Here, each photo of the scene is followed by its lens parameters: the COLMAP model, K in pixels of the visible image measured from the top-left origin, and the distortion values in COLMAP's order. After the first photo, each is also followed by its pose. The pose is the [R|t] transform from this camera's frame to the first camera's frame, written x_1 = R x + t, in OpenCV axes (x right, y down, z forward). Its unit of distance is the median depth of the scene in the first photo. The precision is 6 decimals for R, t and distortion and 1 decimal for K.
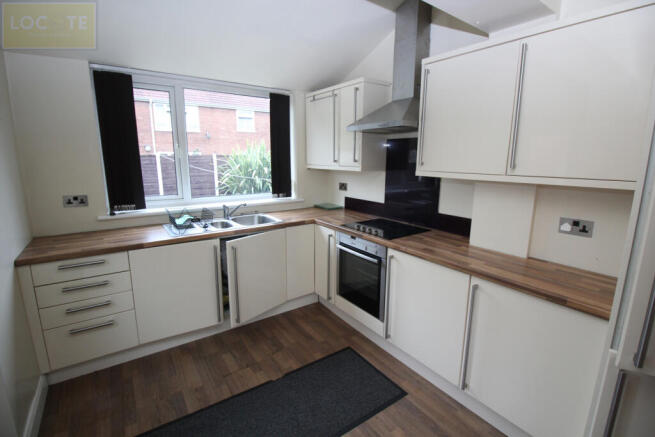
lens RADIAL K [[302.9, 0, 328.7], [0, 302.9, 214.0], [0, 0, 1]] dist [-0.011374, -0.001201]
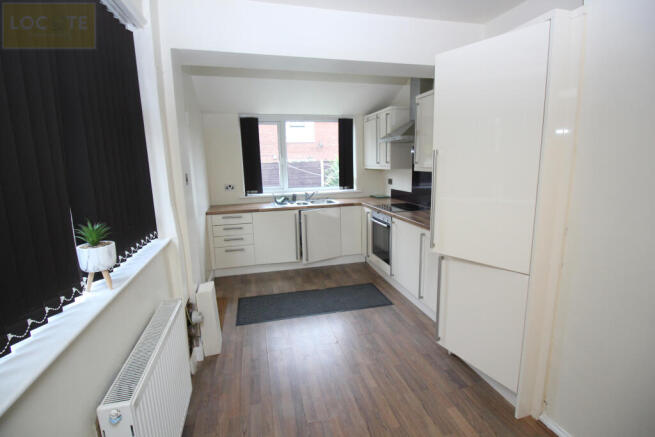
lens RADIAL K [[302.9, 0, 328.7], [0, 302.9, 214.0], [0, 0, 1]] dist [-0.011374, -0.001201]
pose [[0.933069, 0.032249, -0.358249, 0.366593], [-0.037281, 0.999279, -0.007144, 0.098223], [0.357760, 0.020022, 0.933599, -0.474720]]
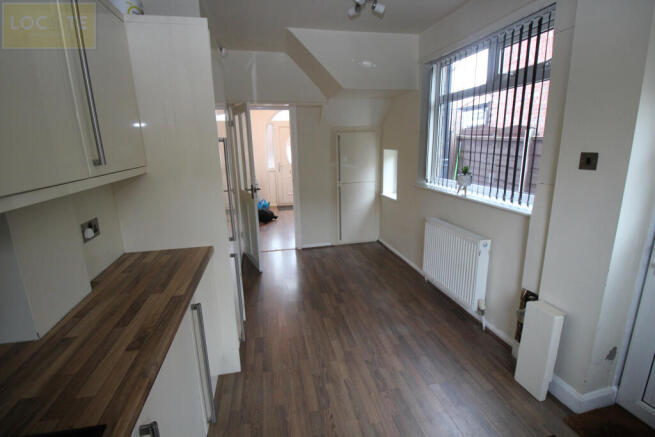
lens RADIAL K [[302.9, 0, 328.7], [0, 302.9, 214.0], [0, 0, 1]] dist [-0.011374, -0.001201]
pose [[-0.917849, -0.076241, 0.389538, -0.084578], [0.089993, 0.915852, 0.391300, -0.164907], [-0.386593, 0.394210, -0.833753, 0.872450]]
